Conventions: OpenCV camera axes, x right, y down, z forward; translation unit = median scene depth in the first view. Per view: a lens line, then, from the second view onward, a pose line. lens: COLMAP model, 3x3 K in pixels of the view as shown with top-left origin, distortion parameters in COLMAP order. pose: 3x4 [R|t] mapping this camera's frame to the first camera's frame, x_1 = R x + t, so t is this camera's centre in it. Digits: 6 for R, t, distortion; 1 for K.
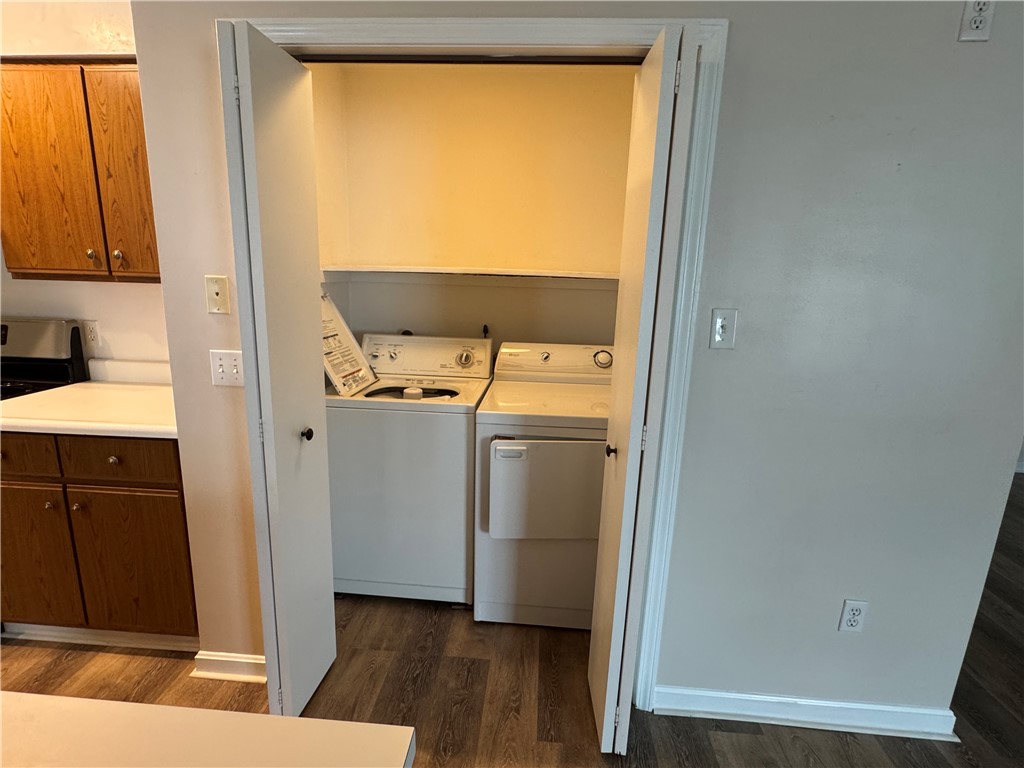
lens RADIAL K [[505.0, 0, 510.4], [0, 505.0, 384.2], [0, 0, 1]] dist [-0.001785, -0.000168]
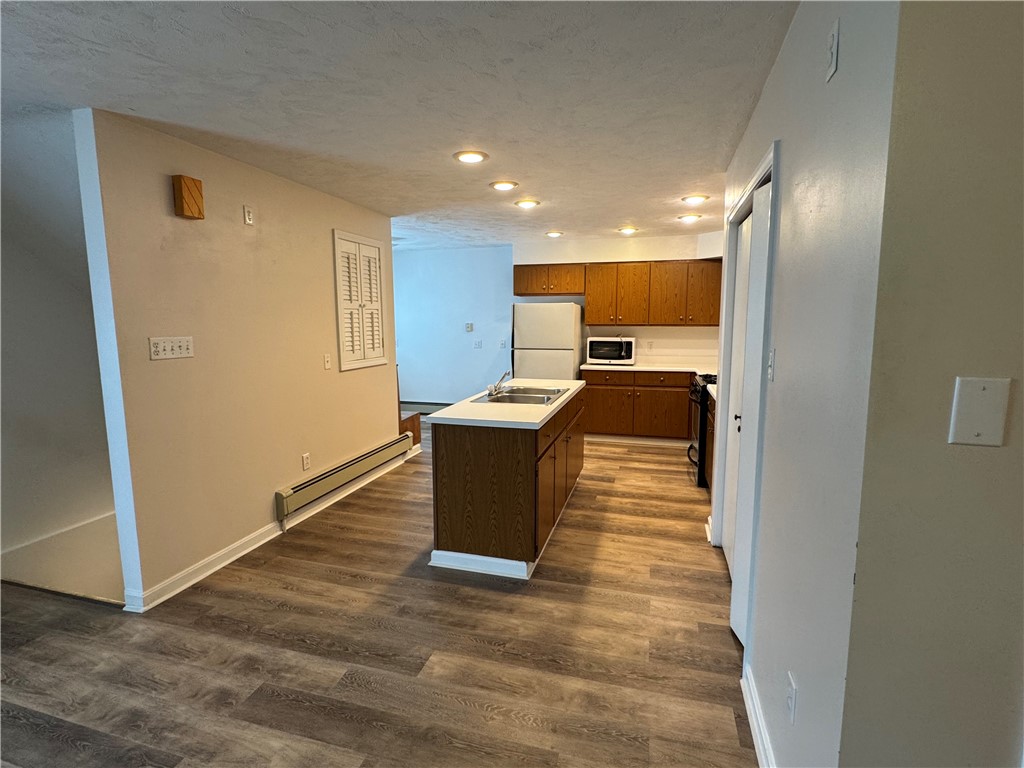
lens RADIAL K [[505.0, 0, 510.4], [0, 505.0, 384.2], [0, 0, 1]] dist [-0.001785, -0.000168]
pose [[-0.221320, 0.091961, -0.970856, 1.514645], [-0.163371, 0.977978, 0.129878, -0.099586], [0.961420, 0.187354, -0.201422, 0.586744]]
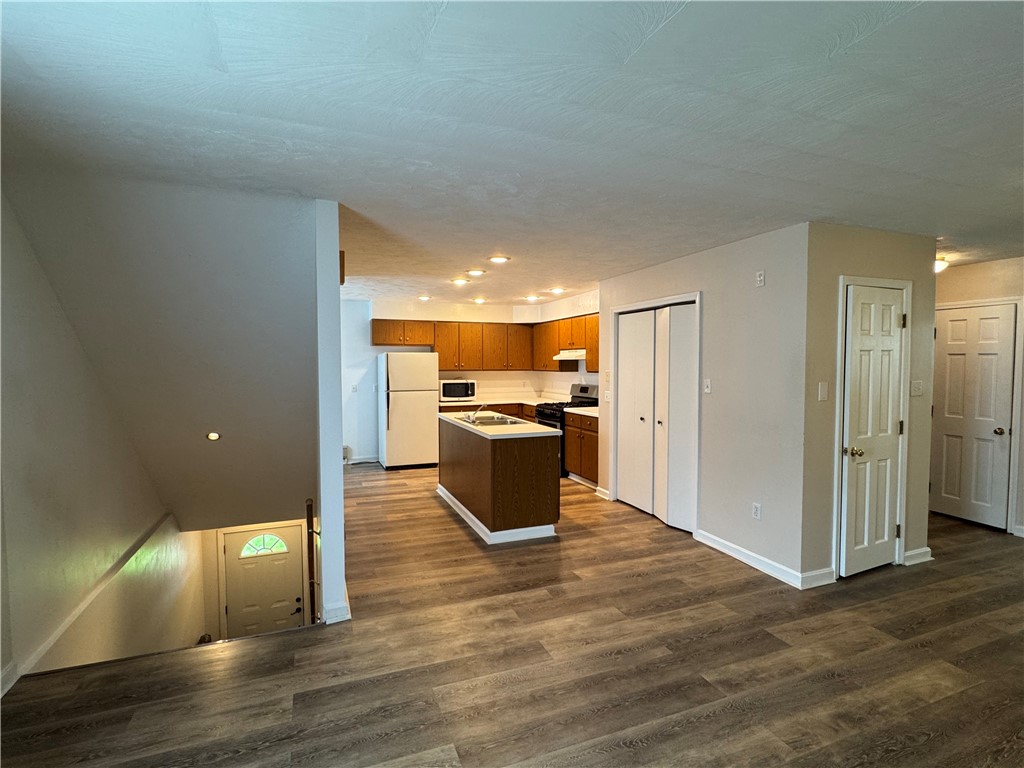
lens RADIAL K [[505.0, 0, 510.4], [0, 505.0, 384.2], [0, 0, 1]] dist [-0.001785, -0.000168]
pose [[0.421572, 0.002760, -0.906791, 2.172352], [-0.130568, 0.989760, -0.057689, 0.162905], [0.897346, 0.142717, 0.417616, -0.979111]]
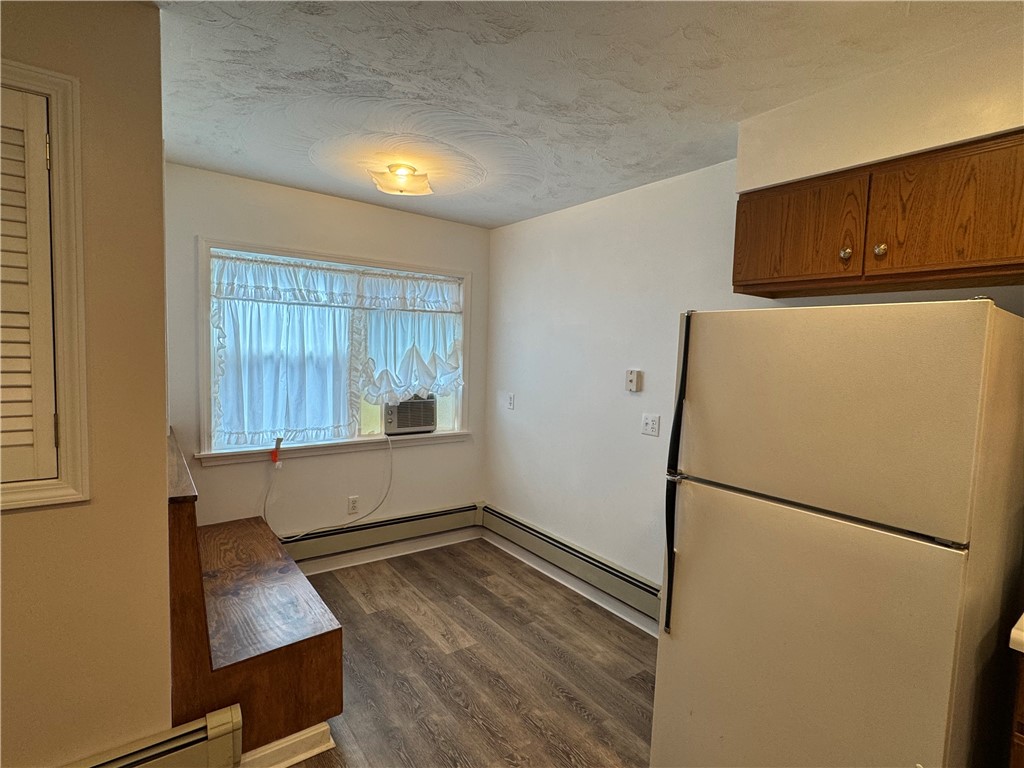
lens RADIAL K [[522.0, 0, 512.0], [0, 522.0, 384.0], [0, 0, 1]] dist [-0.000206, 0.000035]
pose [[-0.769531, -0.014538, -0.638444, -1.064656], [-0.160311, 0.972126, 0.171090, -0.179332], [0.618161, 0.234008, -0.750411, 0.363579]]
